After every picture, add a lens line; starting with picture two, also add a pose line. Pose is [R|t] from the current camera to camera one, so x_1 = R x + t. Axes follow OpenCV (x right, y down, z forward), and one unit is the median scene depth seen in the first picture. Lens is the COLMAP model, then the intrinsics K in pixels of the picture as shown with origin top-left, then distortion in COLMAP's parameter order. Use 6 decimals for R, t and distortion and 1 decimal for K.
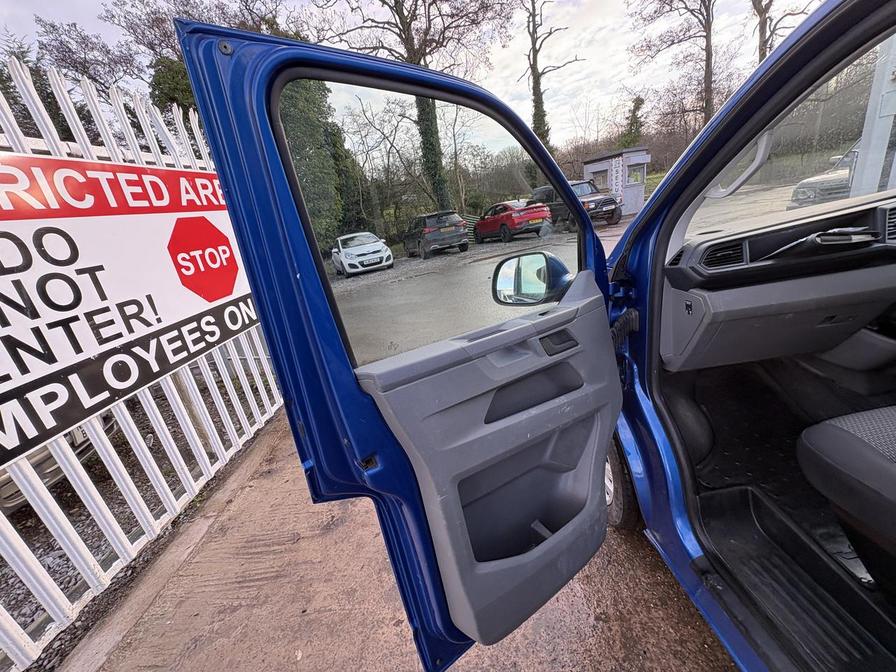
lens RADIAL K [[355.3, 0, 448.6], [0, 355.3, 336.8], [0, 0, 1]] dist [-0.000231, -0.000067]
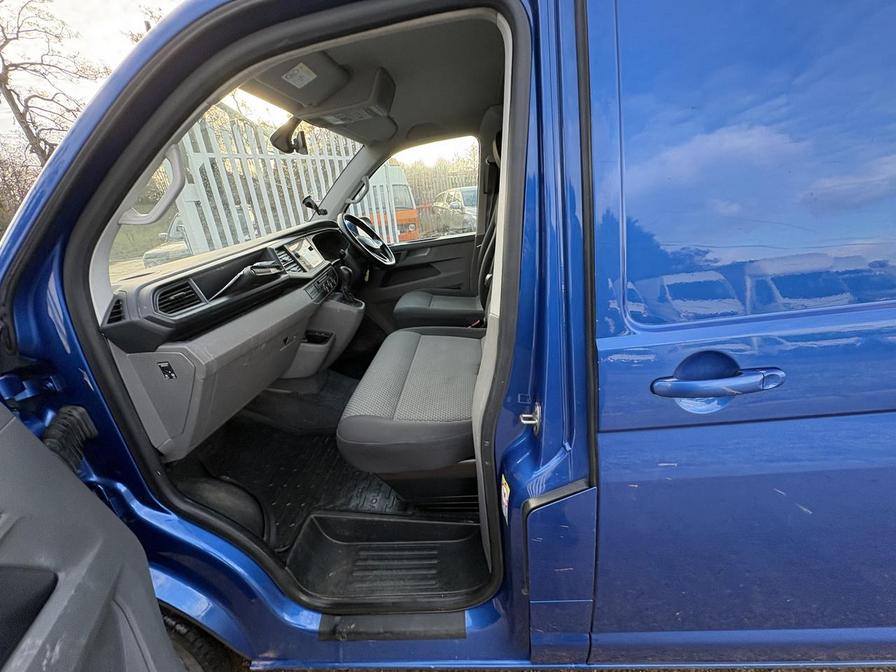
lens RADIAL K [[358.3, 0, 447.5], [0, 358.3, 338.6], [0, 0, 1]] dist [0.000470, -0.000152]
pose [[0.126161, -0.213830, 0.968690, 0.017858], [0.397414, 0.905602, 0.148145, -0.009109], [-0.908925, 0.366281, 0.199231, 0.128639]]
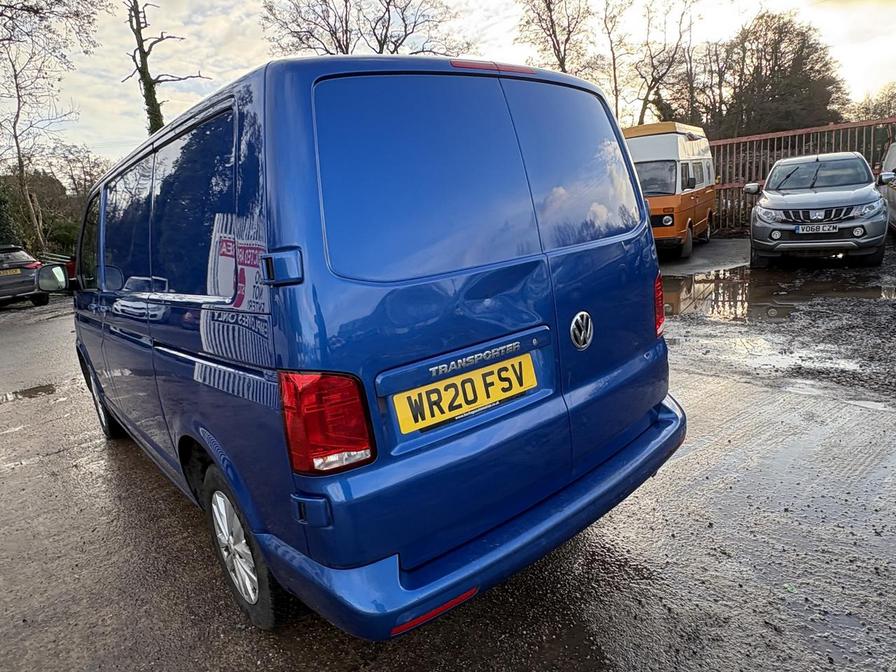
lens RADIAL K [[558.4, 0, 448.1], [0, 558.4, 332.2], [0, 0, 1]] dist [0.001434, 0.001284]
pose [[0.800747, -0.049241, 0.596975, 0.127351], [0.168179, 0.975010, -0.145162, 0.439173], [-0.574908, 0.216637, 0.789018, -1.251723]]
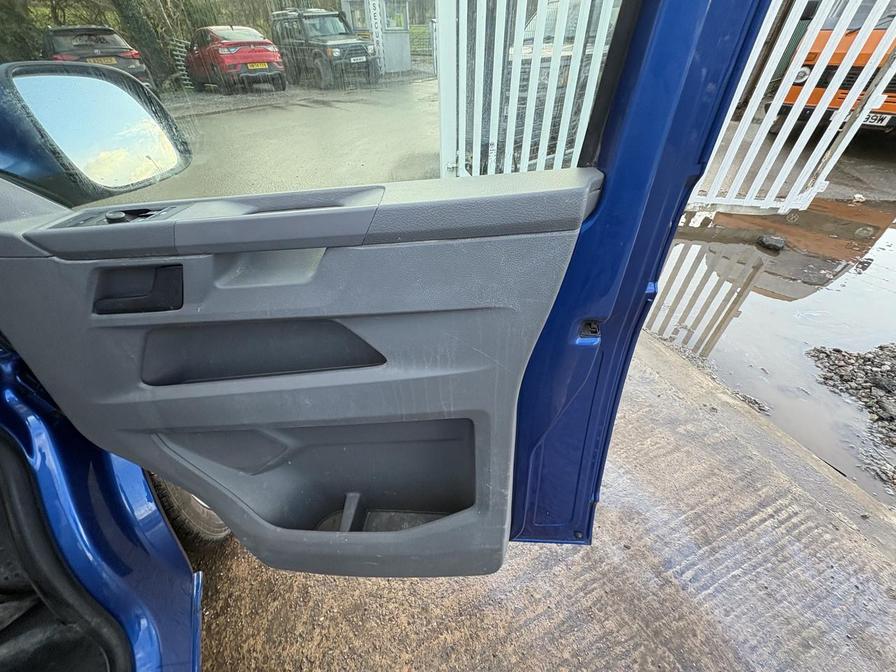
lens RADIAL K [[356.2, 0, 447.9], [0, 356.2, 334.2], [0, 0, 1]] dist [0.000353, -0.000295]
pose [[0.903823, -0.155246, 0.398751, 1.059881], [0.015629, 0.943220, 0.331800, -0.197204], [-0.427620, -0.293657, 0.854931, 0.187508]]
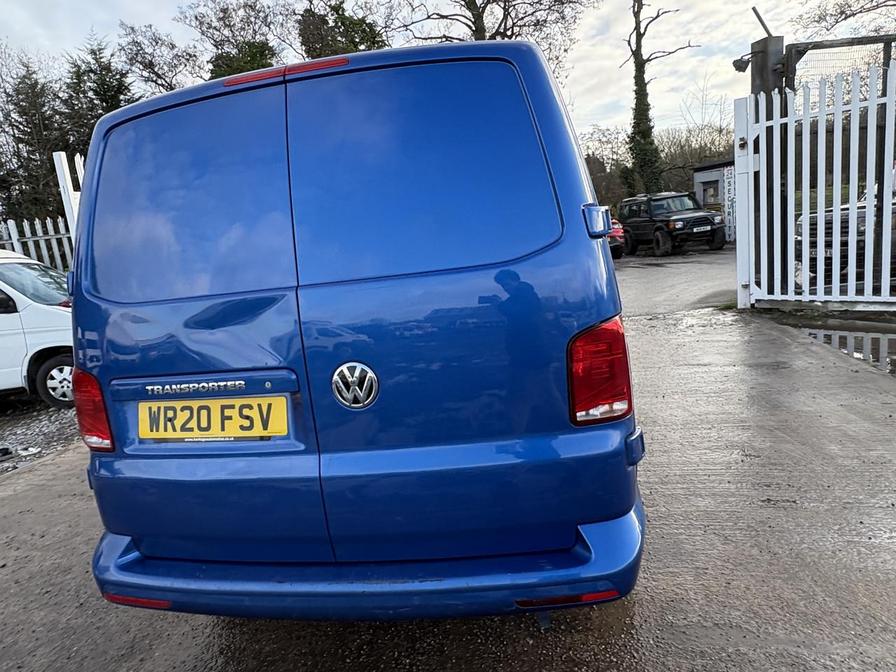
lens RADIAL K [[562.1, 0, 444.6], [0, 562.1, 328.5], [0, 0, 1]] dist [0.000504, 0.000117]
pose [[0.973486, 0.089764, -0.210397, 0.892083], [-0.118284, 0.984808, -0.127128, 0.366915], [0.195789, 0.148644, 0.969315, -1.332572]]
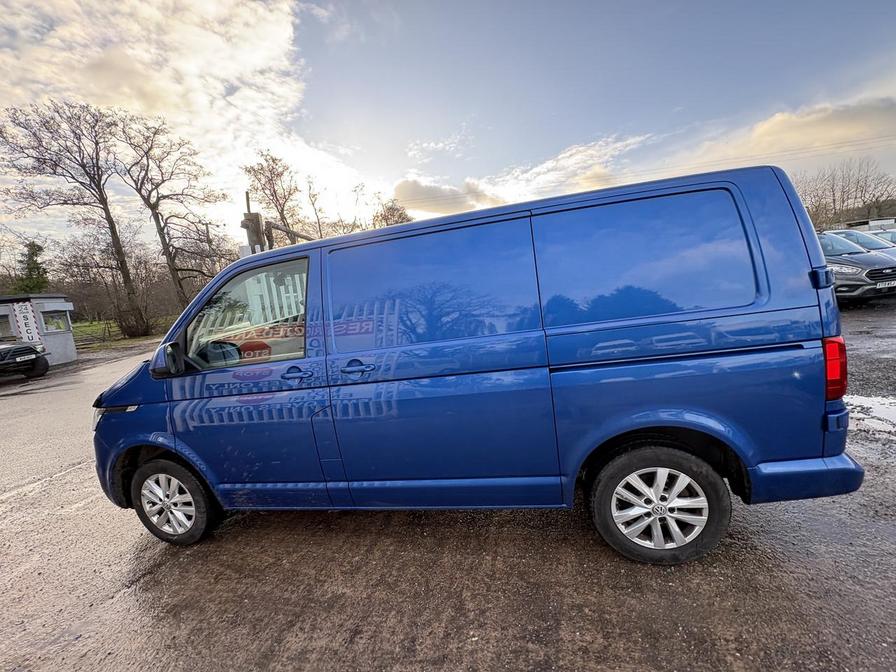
lens RADIAL K [[357.3, 0, 448.0], [0, 357.3, 336.0], [0, 0, 1]] dist [-0.002836, 0.000571]
pose [[0.260044, -0.001654, 0.965595, -0.407429], [0.380314, 0.919343, -0.100847, 0.188597], [-0.887546, 0.393454, 0.239699, -0.331126]]
